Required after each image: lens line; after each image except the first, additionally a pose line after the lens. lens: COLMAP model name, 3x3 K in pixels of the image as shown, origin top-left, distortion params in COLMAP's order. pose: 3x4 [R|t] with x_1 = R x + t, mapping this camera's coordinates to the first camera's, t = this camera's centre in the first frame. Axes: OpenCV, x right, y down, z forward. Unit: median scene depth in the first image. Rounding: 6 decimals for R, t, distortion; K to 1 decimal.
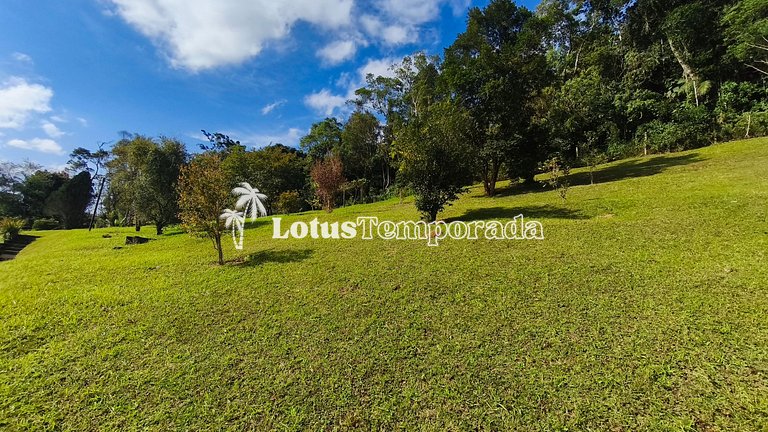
lens RADIAL K [[319.8, 0, 380.5], [0, 319.8, 220.9], [0, 0, 1]] dist [0.002803, -0.001462]
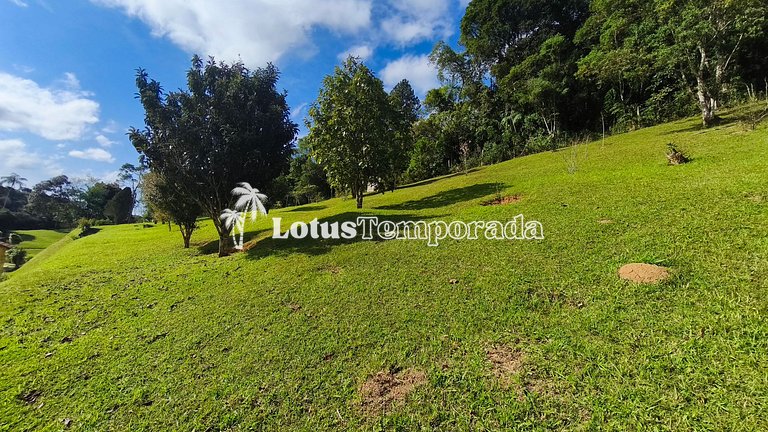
lens RADIAL K [[319.8, 0, 386.6], [0, 319.8, 215.2], [0, 0, 1]] dist [0.002803, -0.001462]
pose [[0.996686, -0.025644, -0.077196, 0.183539], [0.025448, 0.999670, -0.003524, 0.008160], [0.077261, 0.001548, 0.997010, -0.187552]]
